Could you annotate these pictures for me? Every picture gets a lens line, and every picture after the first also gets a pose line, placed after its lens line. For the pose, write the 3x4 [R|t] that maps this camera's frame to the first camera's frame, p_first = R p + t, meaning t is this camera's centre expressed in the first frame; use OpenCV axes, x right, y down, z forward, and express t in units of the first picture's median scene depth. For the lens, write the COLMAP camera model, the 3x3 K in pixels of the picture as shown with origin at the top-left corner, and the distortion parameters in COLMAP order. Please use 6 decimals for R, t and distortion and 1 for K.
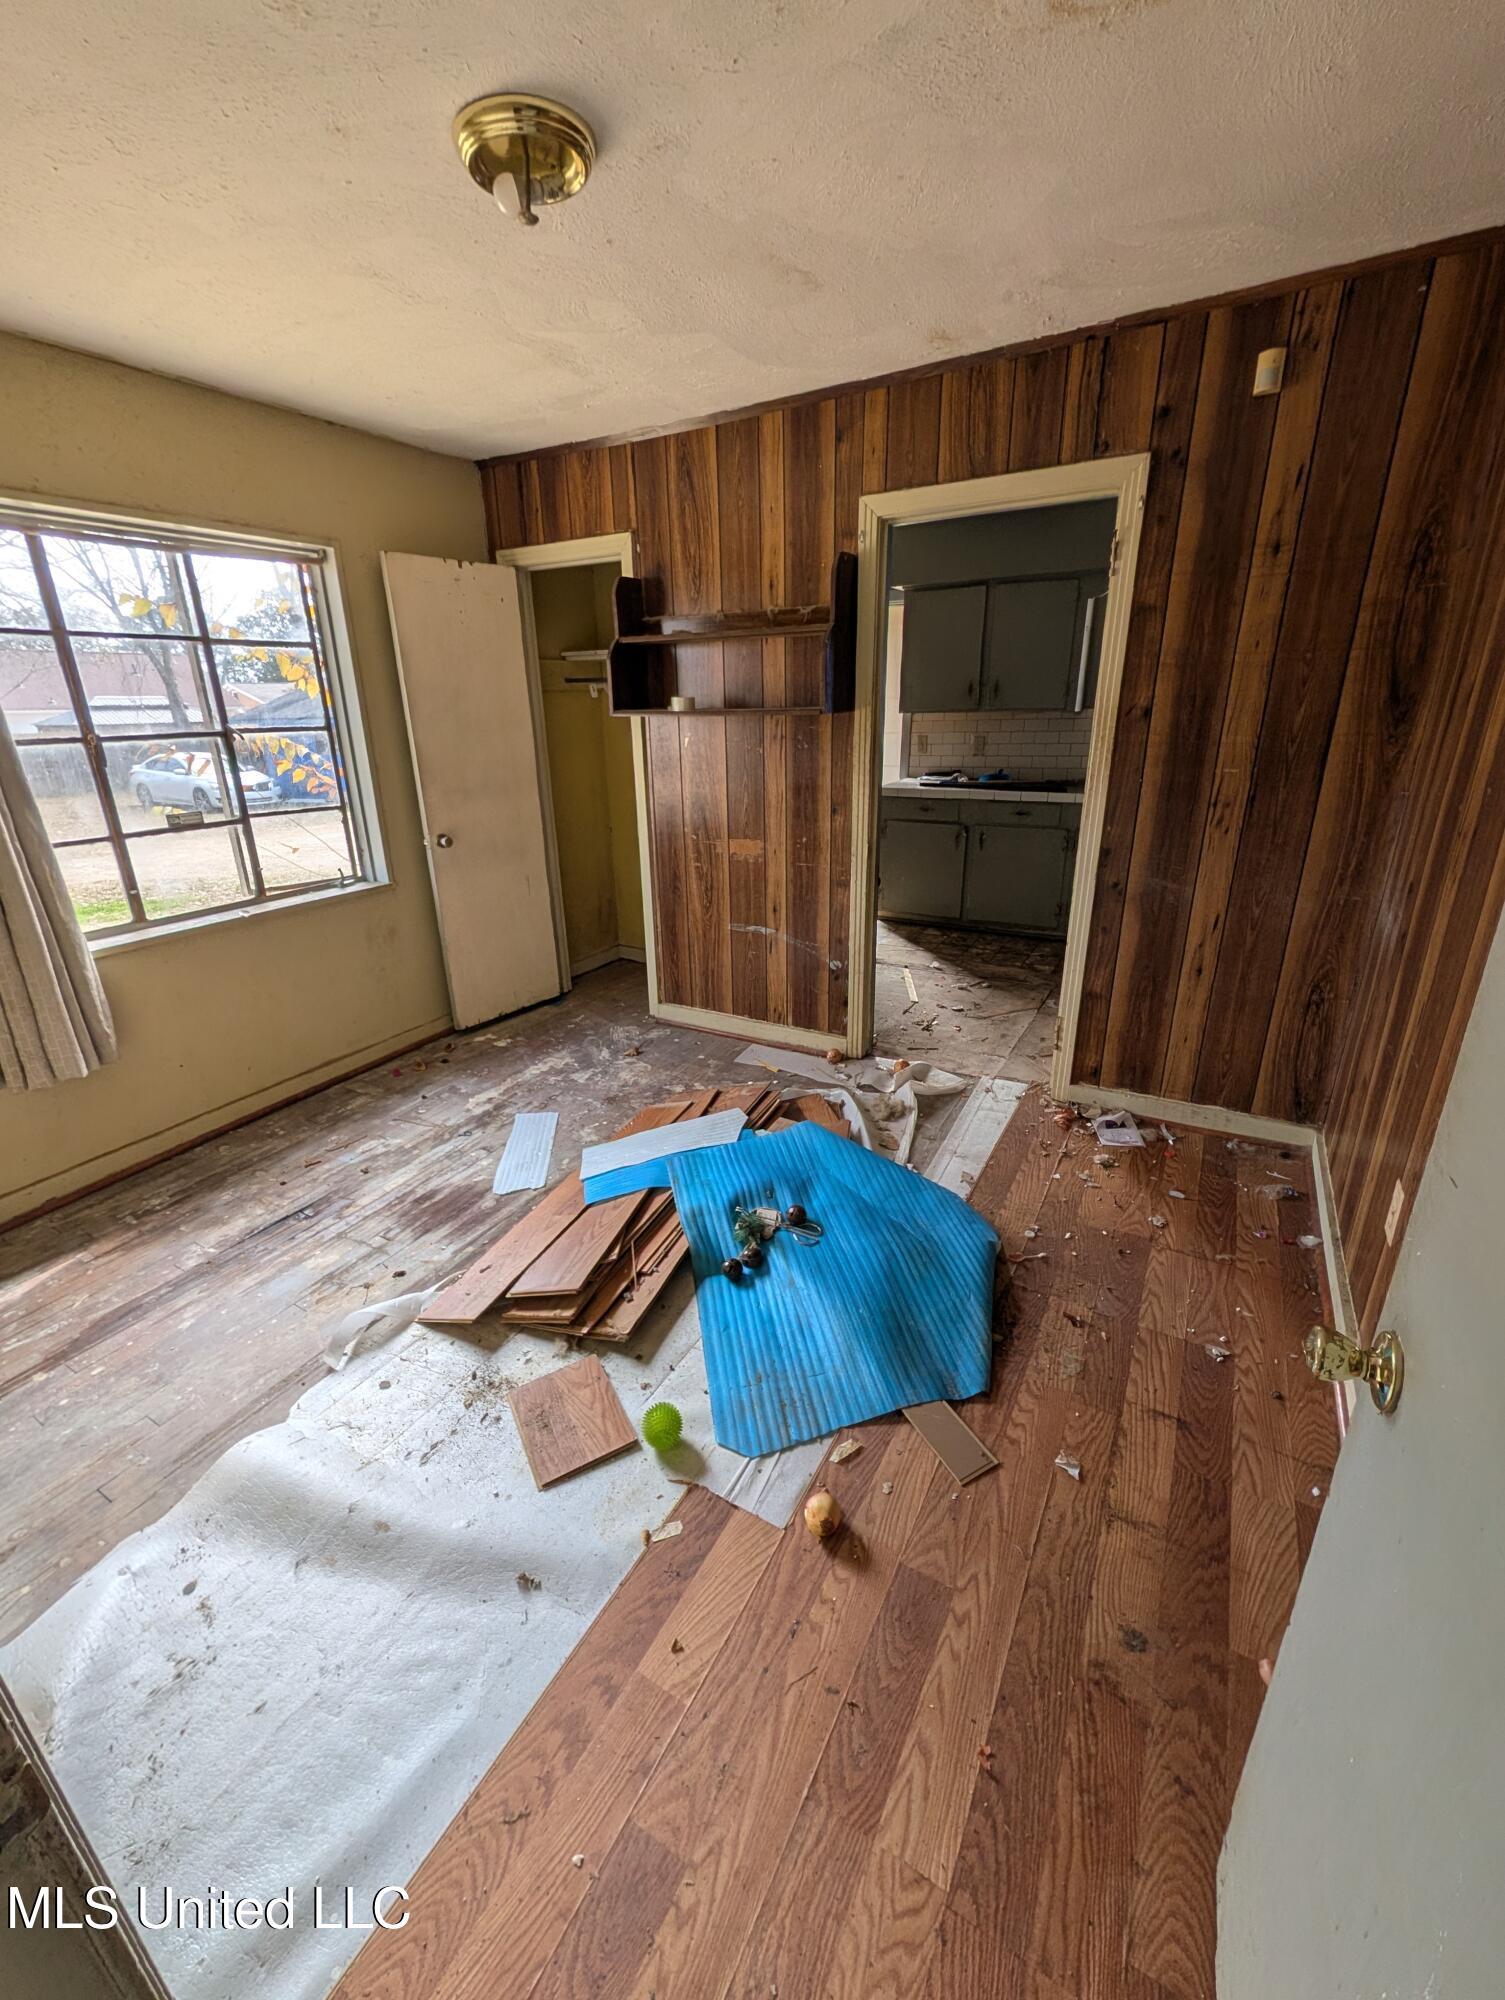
lens RADIAL K [[809.5, 0, 754.2], [0, 809.5, 1007.3], [0, 0, 1]] dist [0.001768, 0.000034]
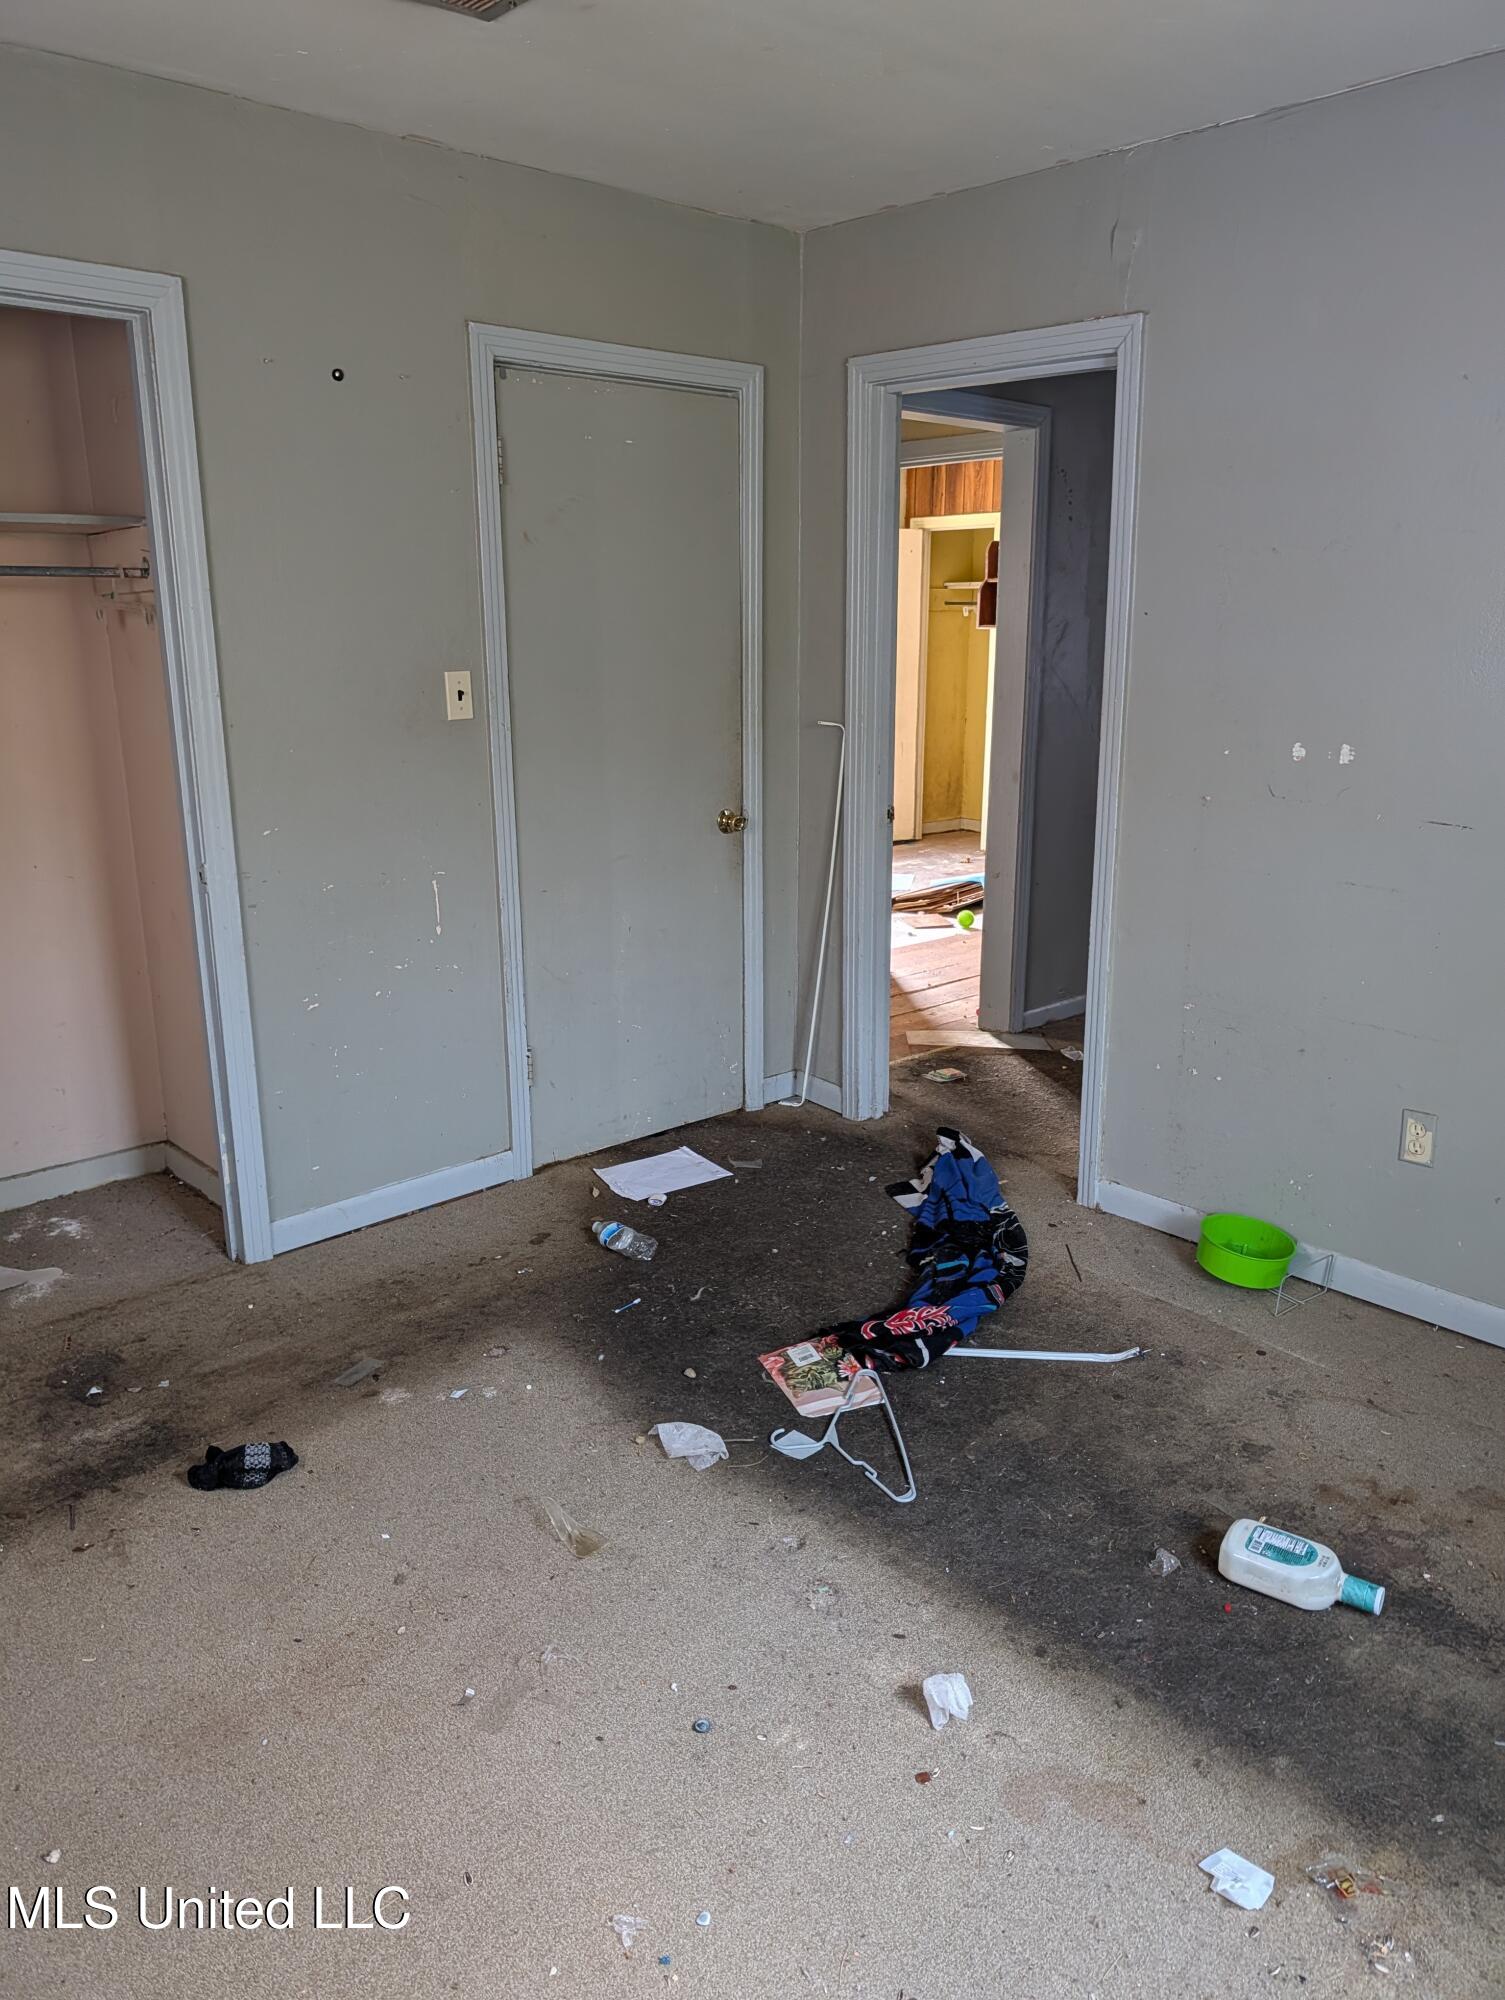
lens RADIAL K [[1417.0, 0, 747.1], [0, 1417.0, 995.5], [0, 0, 1]] dist [-0.006699, -0.001061]
pose [[0.951037, 0.090332, -0.295581, 0.220694], [-0.119299, 0.989512, -0.081445, 0.500215], [0.285124, 0.112719, 0.951840, -1.334847]]
